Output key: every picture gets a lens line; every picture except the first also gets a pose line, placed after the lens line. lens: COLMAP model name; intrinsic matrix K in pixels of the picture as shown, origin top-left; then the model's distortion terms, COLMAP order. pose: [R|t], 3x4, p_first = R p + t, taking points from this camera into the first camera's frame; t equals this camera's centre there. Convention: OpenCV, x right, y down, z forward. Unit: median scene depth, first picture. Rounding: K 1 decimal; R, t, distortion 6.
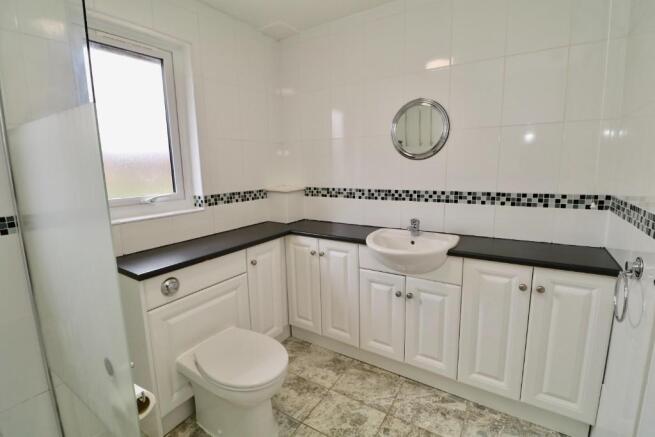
lens RADIAL K [[305.3, 0, 330.1], [0, 305.3, 215.0], [0, 0, 1]] dist [0.001073, -0.012384]
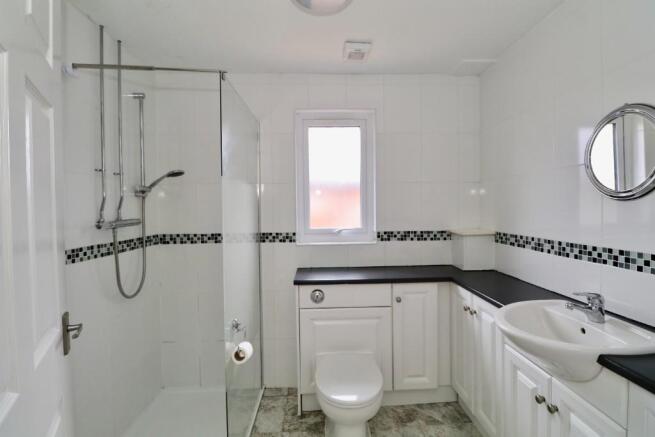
lens RADIAL K [[312.3, 0, 329.8], [0, 312.3, 214.9], [0, 0, 1]] dist [0.000542, -0.012161]
pose [[0.566475, 0.034603, -0.823352, 0.430598], [-0.134007, 0.989687, -0.050605, -0.038460], [0.813110, 0.139001, 0.565270, 0.155661]]
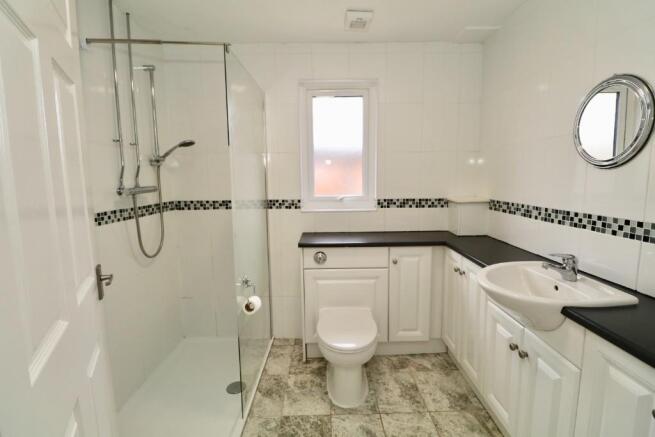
lens RADIAL K [[305.3, 0, 330.1], [0, 305.3, 215.0], [0, 0, 1]] dist [0.001073, -0.012384]
pose [[0.541803, 0.119060, -0.832030, 0.478717], [-0.137211, 0.989166, 0.052196, -0.034487], [0.829230, 0.085884, 0.552270, 0.152195]]
